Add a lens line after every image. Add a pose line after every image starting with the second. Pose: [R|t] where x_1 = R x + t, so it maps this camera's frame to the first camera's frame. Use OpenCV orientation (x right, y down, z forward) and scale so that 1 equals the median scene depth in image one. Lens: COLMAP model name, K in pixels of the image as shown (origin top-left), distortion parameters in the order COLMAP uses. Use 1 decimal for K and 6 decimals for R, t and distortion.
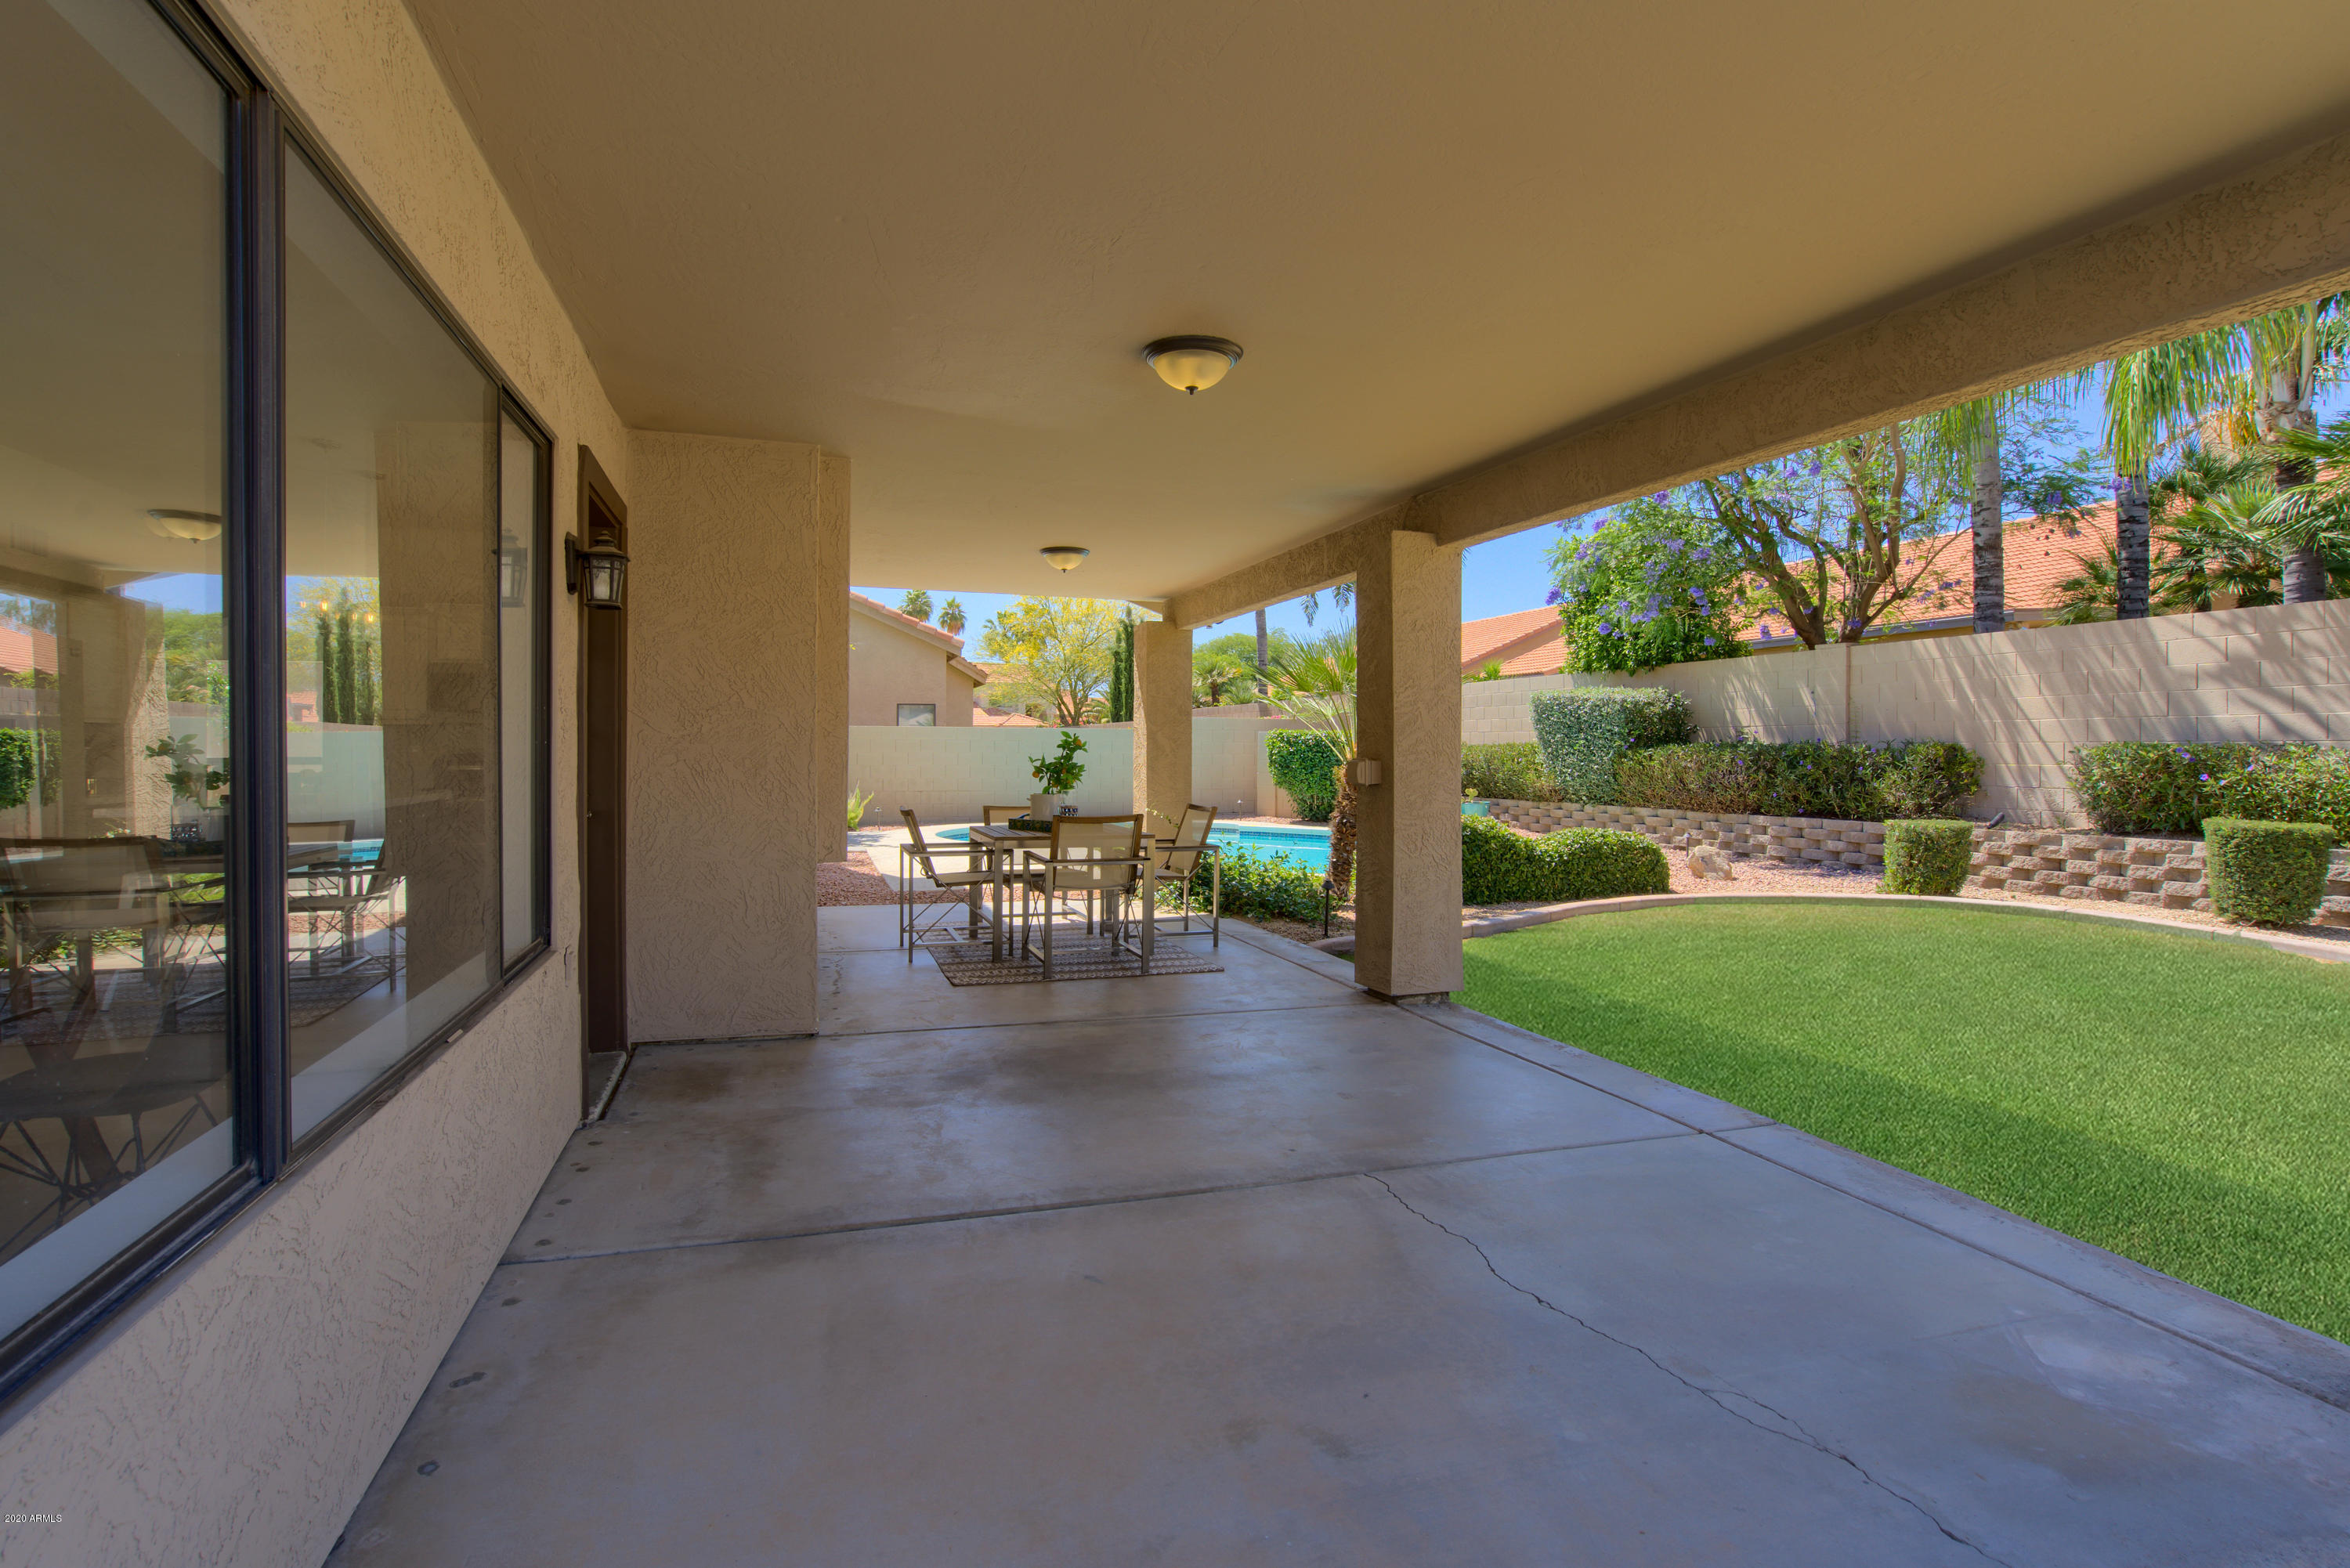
lens RADIAL K [[1129.3, 0, 1171.2], [0, 1129.3, 777.4], [0, 0, 1]] dist [0.000626, 0.000258]
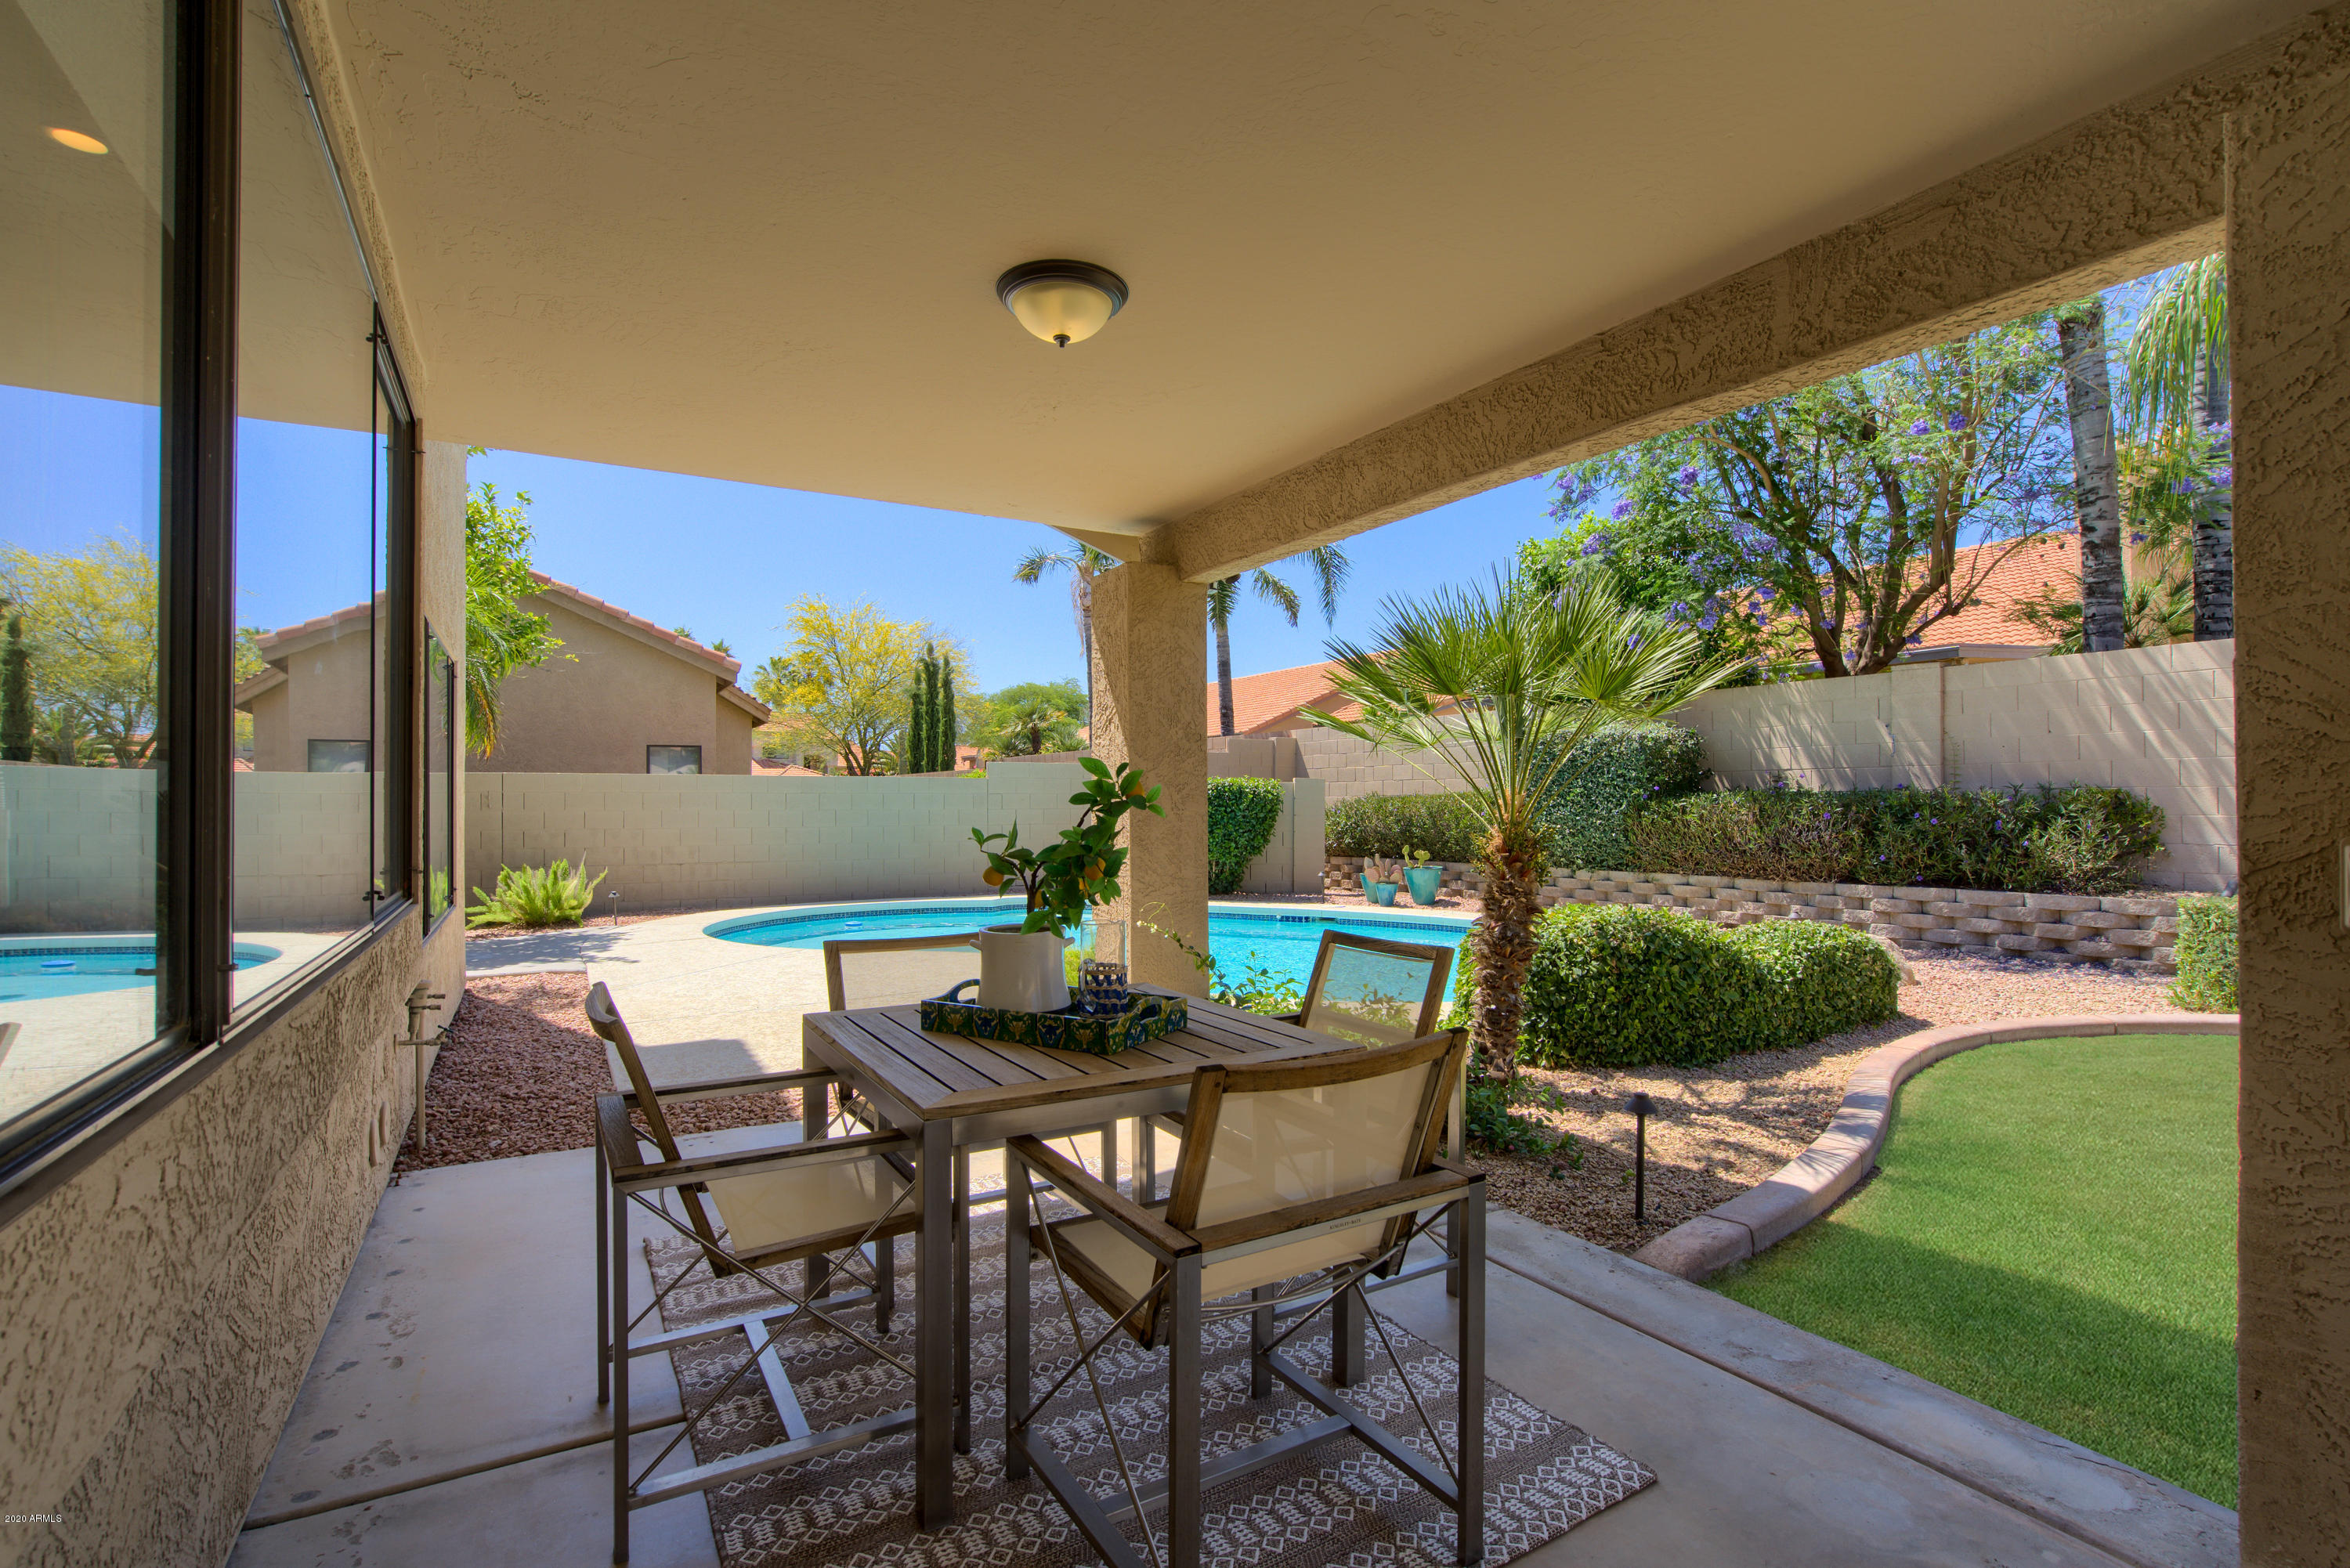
lens RADIAL K [[1091.9, 0, 1169.5], [0, 1091.9, 785.2], [0, 0, 1]] dist [-0.042329, 0.016484]
pose [[0.979421, -0.004223, 0.201786, -0.073841], [0.012331, 0.999165, -0.038943, -0.009904], [-0.201453, 0.040630, 0.978655, 0.347165]]
